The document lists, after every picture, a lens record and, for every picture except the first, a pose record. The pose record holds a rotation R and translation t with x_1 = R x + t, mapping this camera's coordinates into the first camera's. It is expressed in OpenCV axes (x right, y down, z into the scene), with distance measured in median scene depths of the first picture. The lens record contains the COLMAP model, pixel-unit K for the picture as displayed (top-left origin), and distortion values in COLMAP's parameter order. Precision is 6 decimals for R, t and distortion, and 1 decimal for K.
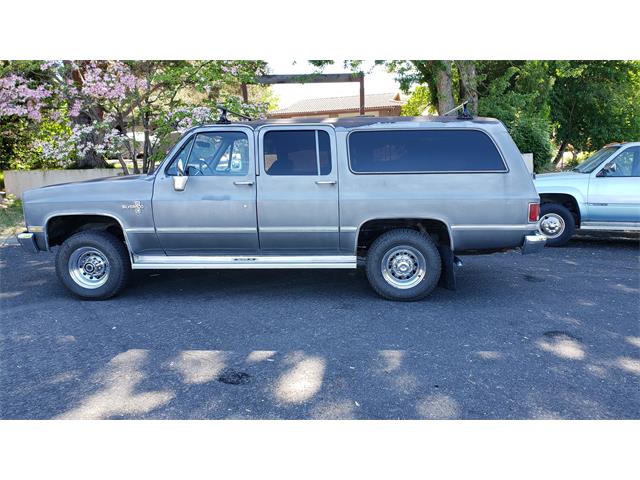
lens RADIAL K [[502.6, 0, 326.1], [0, 502.6, 237.6], [0, 0, 1]] dist [0.043151, -0.049567]
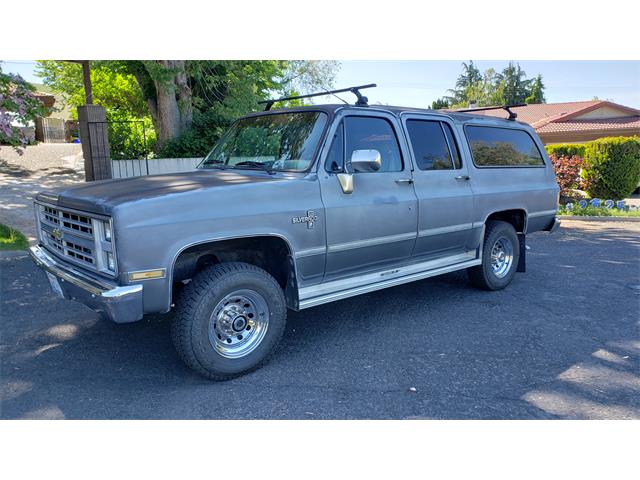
lens RADIAL K [[502.6, 0, 320.3], [0, 502.6, 244.3], [0, 0, 1]] dist [0.043151, -0.049567]
pose [[0.706254, -0.109185, 0.699489, -0.852261], [0.105730, 0.993222, 0.048282, -0.058176], [-0.700019, 0.039858, 0.713011, 0.507951]]
